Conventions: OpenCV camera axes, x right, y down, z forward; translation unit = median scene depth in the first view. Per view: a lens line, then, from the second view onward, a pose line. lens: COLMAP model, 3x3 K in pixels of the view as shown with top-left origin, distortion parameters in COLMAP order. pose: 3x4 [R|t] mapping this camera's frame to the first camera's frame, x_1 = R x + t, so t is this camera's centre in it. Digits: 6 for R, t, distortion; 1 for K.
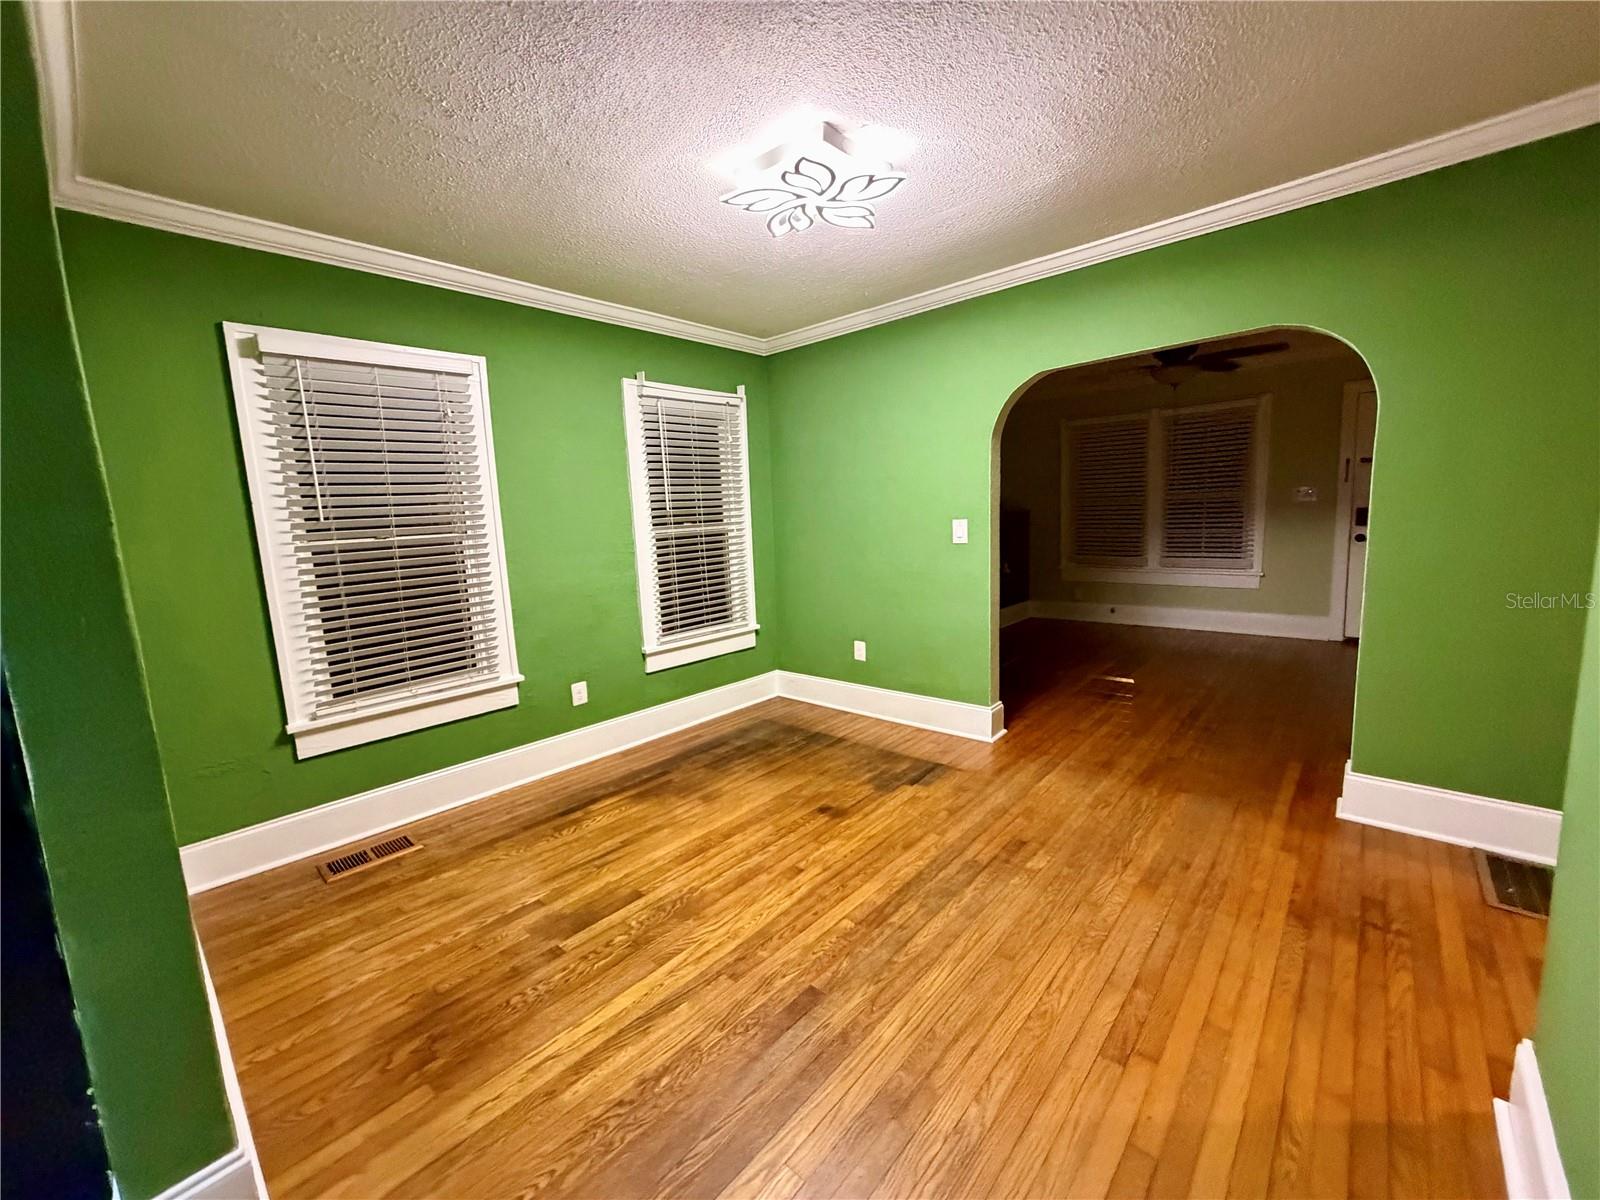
lens RADIAL K [[639.8, 0, 794.8], [0, 639.8, 599.6], [0, 0, 1]] dist [0.001475, 0.000323]
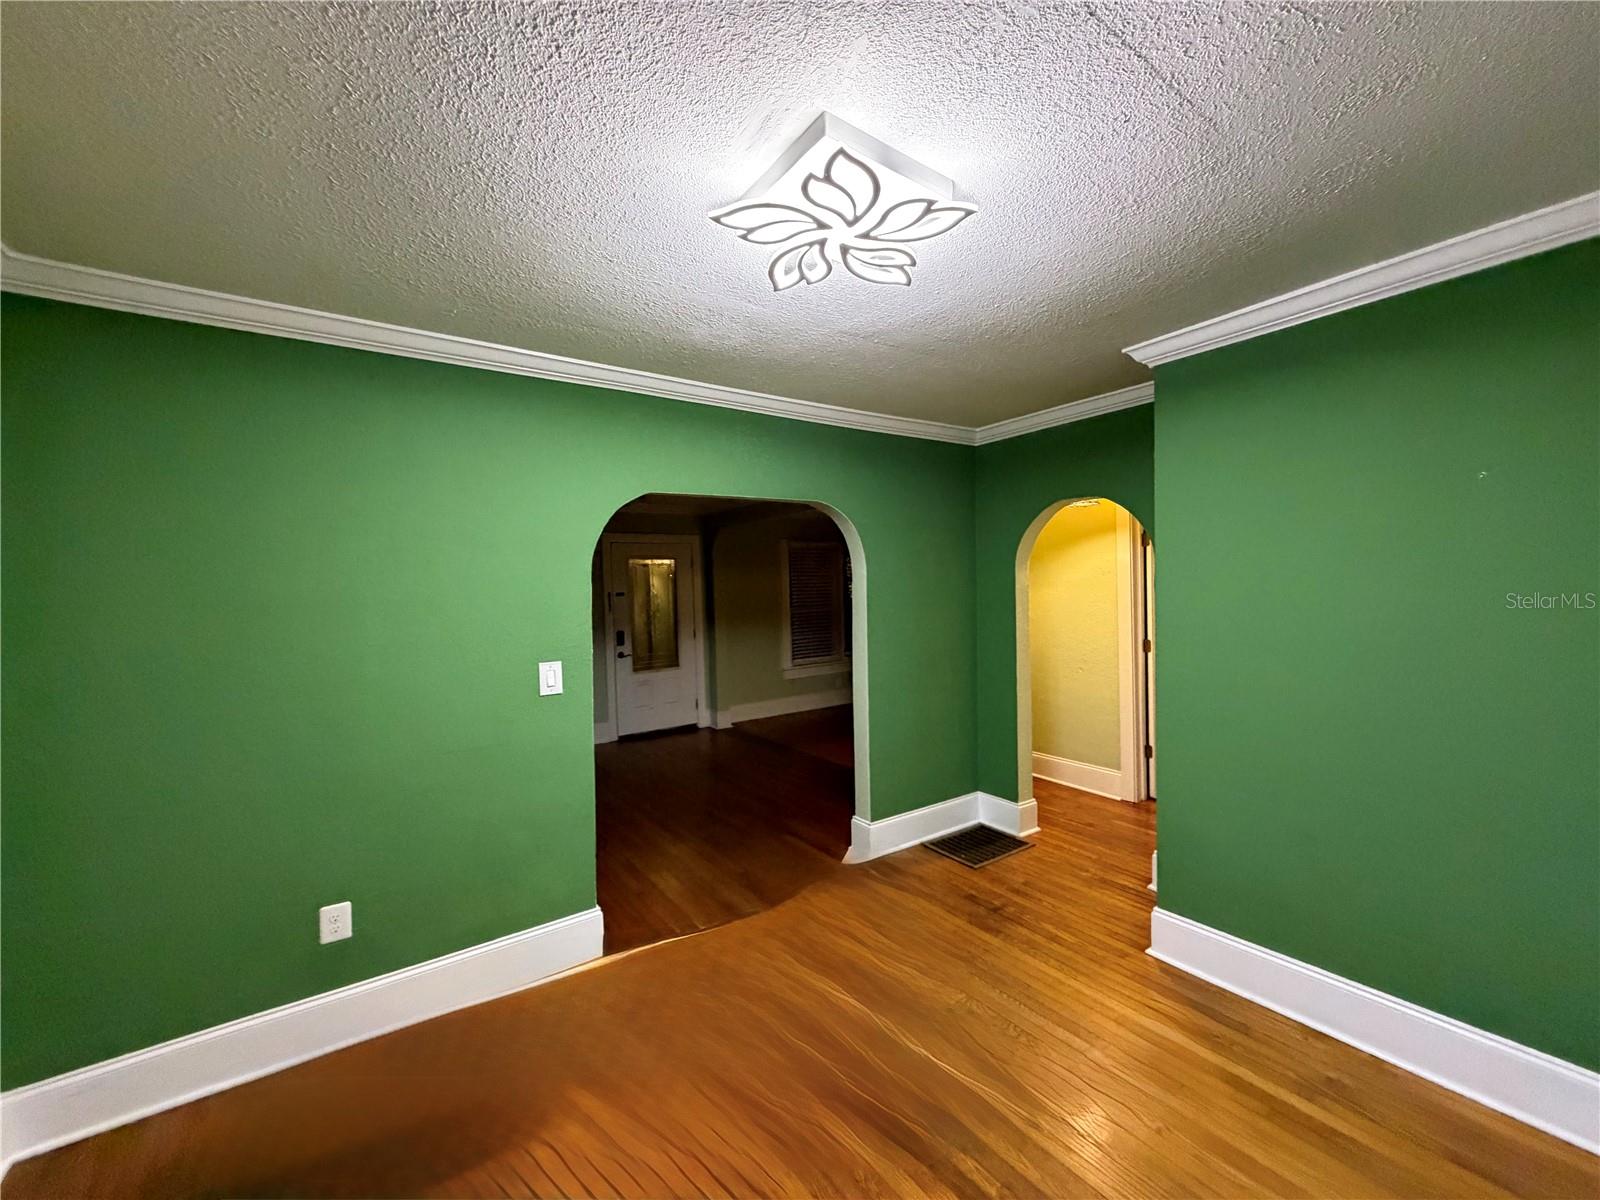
lens RADIAL K [[639.8, 0, 794.8], [0, 639.8, 599.6], [0, 0, 1]] dist [0.001475, 0.000323]
pose [[0.229801, 0.027637, 0.972845, -0.615588], [0.152740, 0.986186, -0.064095, -0.167234], [-0.961177, 0.163321, 0.222406, 0.882453]]
